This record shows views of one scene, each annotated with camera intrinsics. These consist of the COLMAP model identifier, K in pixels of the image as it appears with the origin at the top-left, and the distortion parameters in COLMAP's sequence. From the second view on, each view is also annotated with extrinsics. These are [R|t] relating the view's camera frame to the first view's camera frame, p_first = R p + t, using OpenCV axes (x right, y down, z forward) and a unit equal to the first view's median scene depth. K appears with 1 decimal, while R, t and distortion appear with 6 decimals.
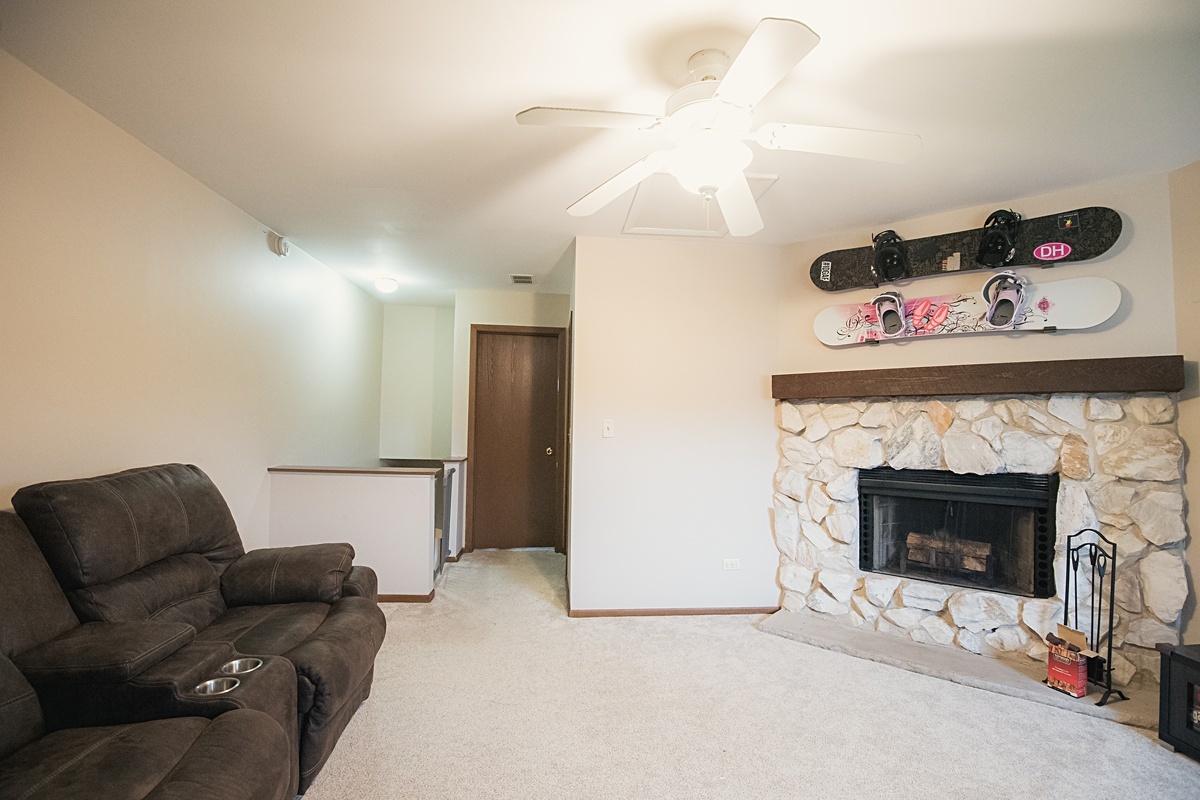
lens RADIAL K [[552.7, 0, 602.1], [0, 552.7, 403.1], [0, 0, 1]] dist [-0.000968, -0.025832]
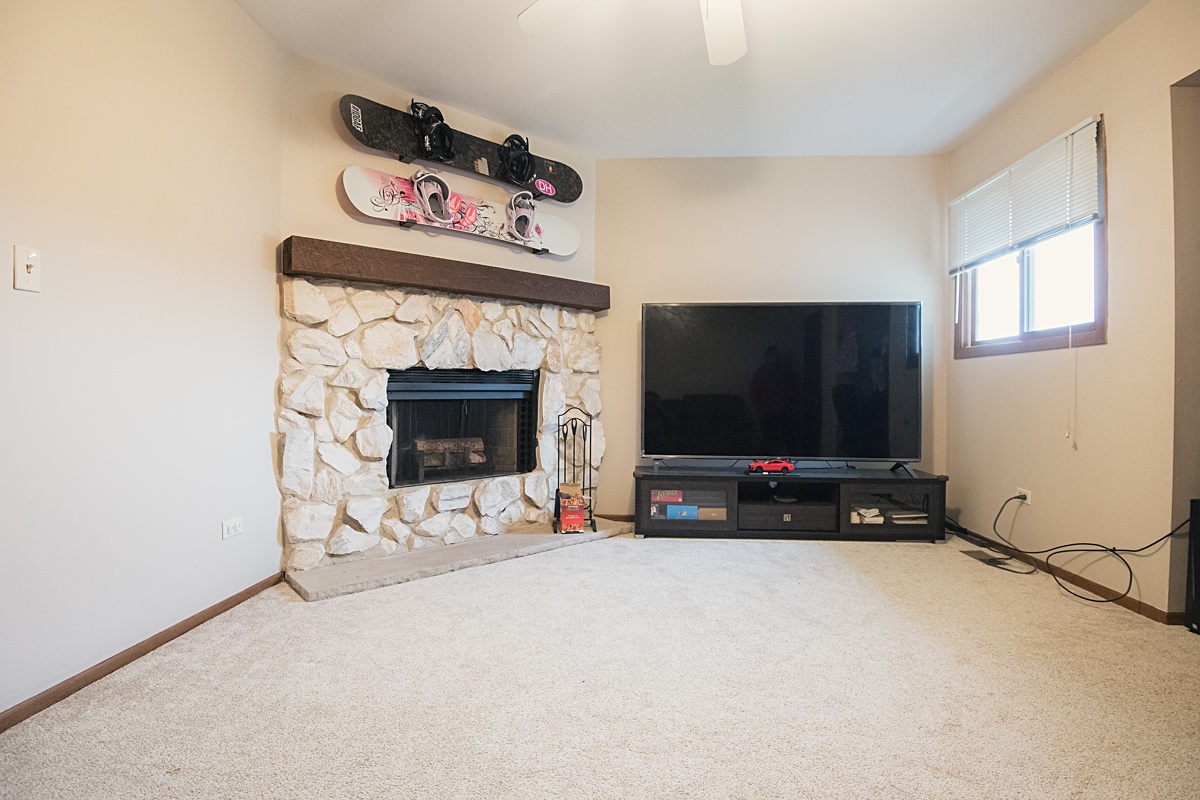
lens RADIAL K [[578.8, 0, 603.9], [0, 578.8, 401.5], [0, 0, 1]] dist [0.002404, -0.030277]
pose [[0.140887, -0.027671, 0.989639, -0.405345], [-0.032128, 0.998955, 0.032505, 0.138667], [-0.989504, -0.036375, 0.139851, 0.596169]]
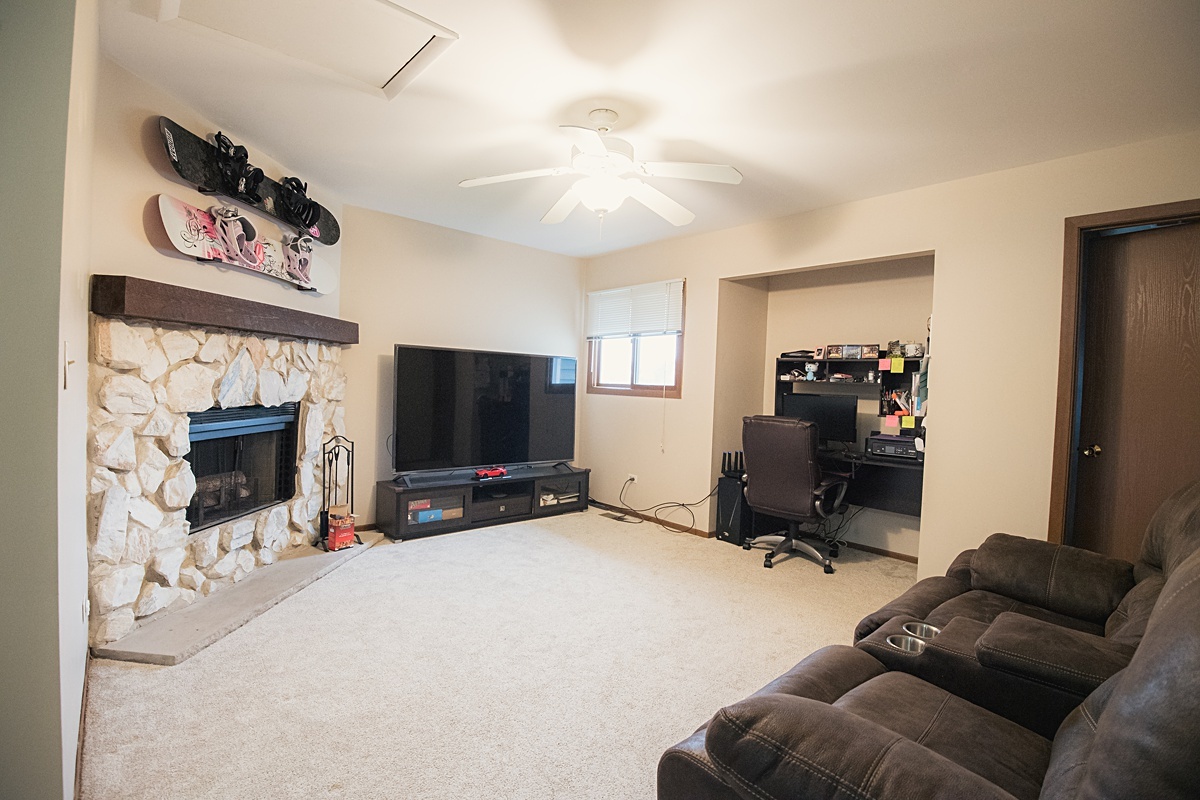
lens RADIAL K [[552.7, 0, 602.1], [0, 552.7, 403.1], [0, 0, 1]] dist [-0.000968, -0.025832]
pose [[-0.599193, -0.064094, 0.798035, -0.583399], [-0.068415, 0.997243, 0.028725, 0.043204], [-0.797676, -0.037386, -0.601926, 1.089117]]
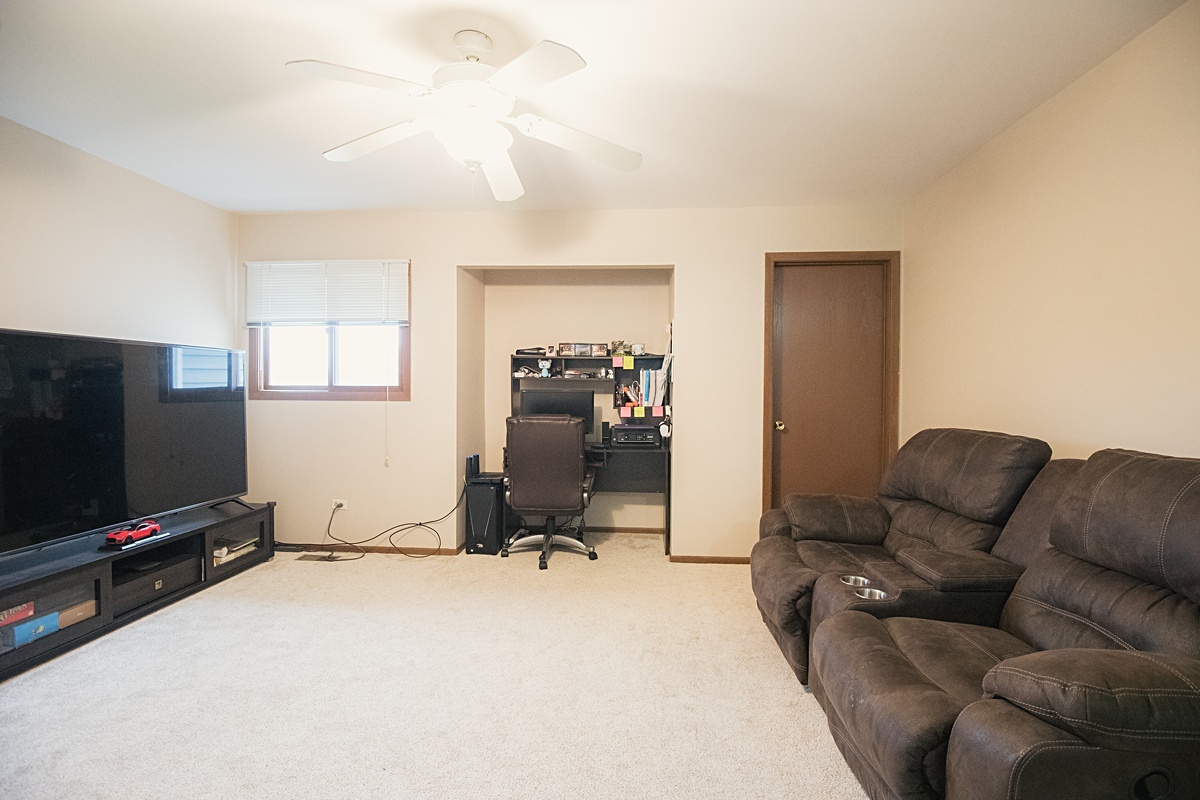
lens RADIAL K [[552.7, 0, 602.1], [0, 552.7, 403.1], [0, 0, 1]] dist [-0.000968, -0.025832]
pose [[-0.988472, -0.024554, 0.149397, -0.140796], [-0.024989, 0.999687, -0.001034, 0.054839], [-0.149325, -0.004755, -0.988777, 1.214854]]
